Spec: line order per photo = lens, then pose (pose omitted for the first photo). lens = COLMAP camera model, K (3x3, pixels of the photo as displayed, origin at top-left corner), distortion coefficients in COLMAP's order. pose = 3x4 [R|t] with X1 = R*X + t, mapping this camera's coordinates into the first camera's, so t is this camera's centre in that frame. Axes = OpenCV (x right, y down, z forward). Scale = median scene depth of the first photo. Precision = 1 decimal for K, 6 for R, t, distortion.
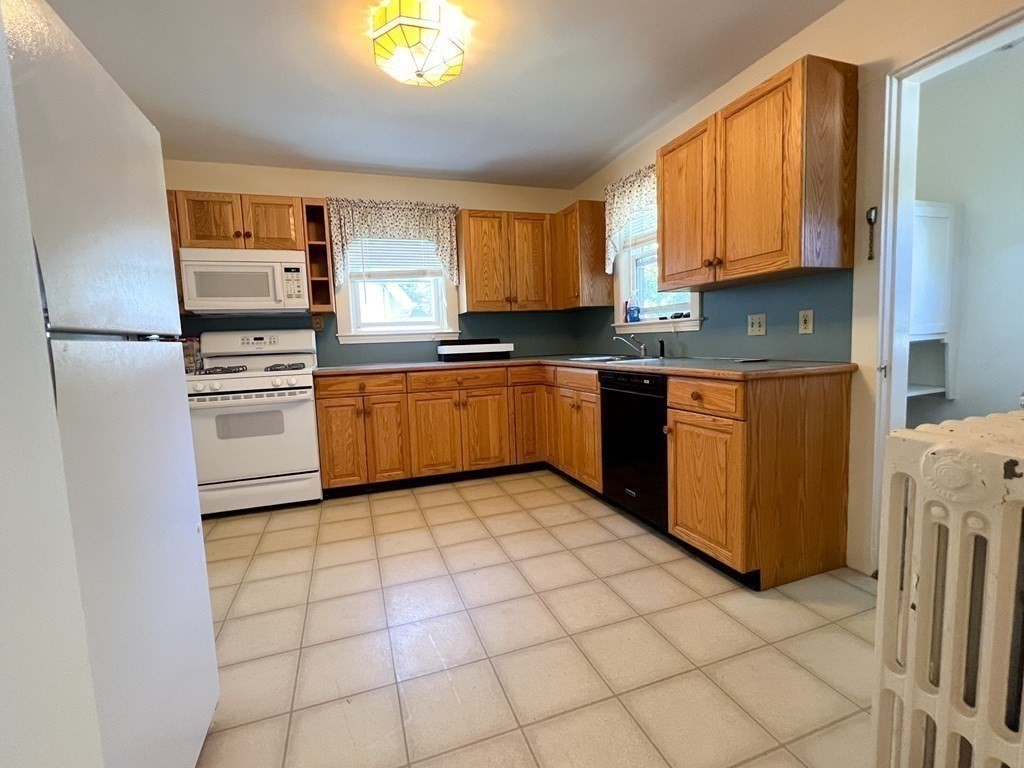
lens RADIAL K [[454.5, 0, 515.2], [0, 454.5, 382.5], [0, 0, 1]] dist [-0.009004, -0.000233]
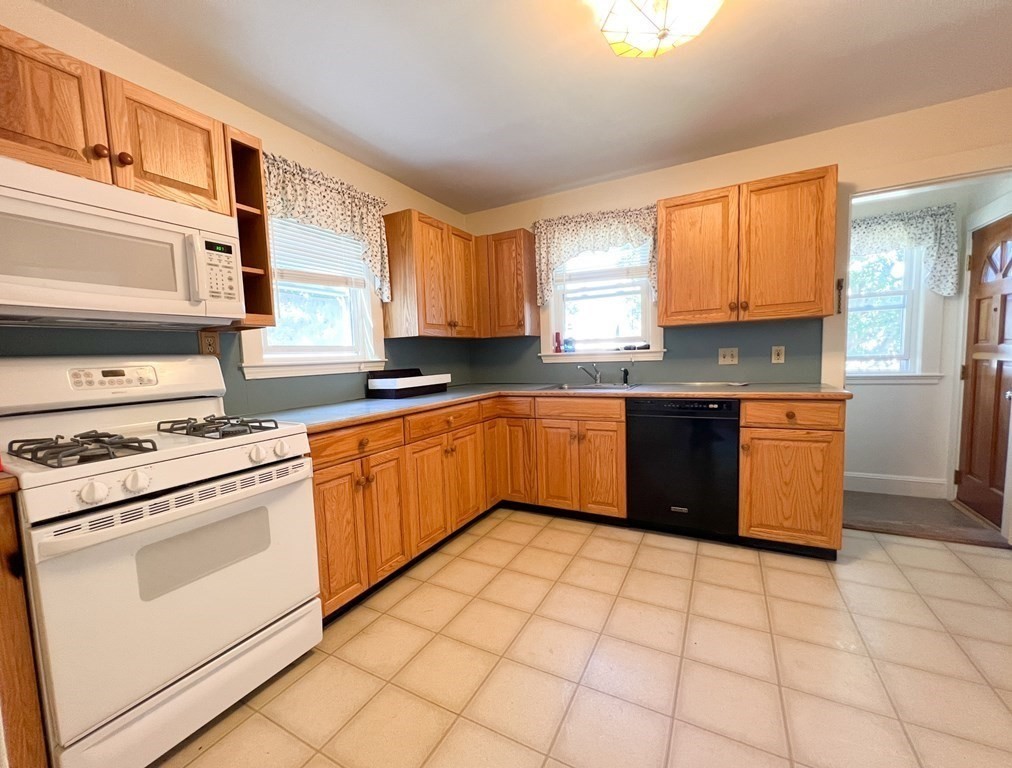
lens RADIAL K [[417.2, 0, 495.2], [0, 417.2, 392.7], [0, 0, 1]] dist [-0.003368, -0.000241]
pose [[0.764813, -0.046171, 0.642595, -0.564441], [0.067517, 0.997680, -0.008674, -0.045056], [-0.640704, 0.050020, 0.766157, 0.403112]]
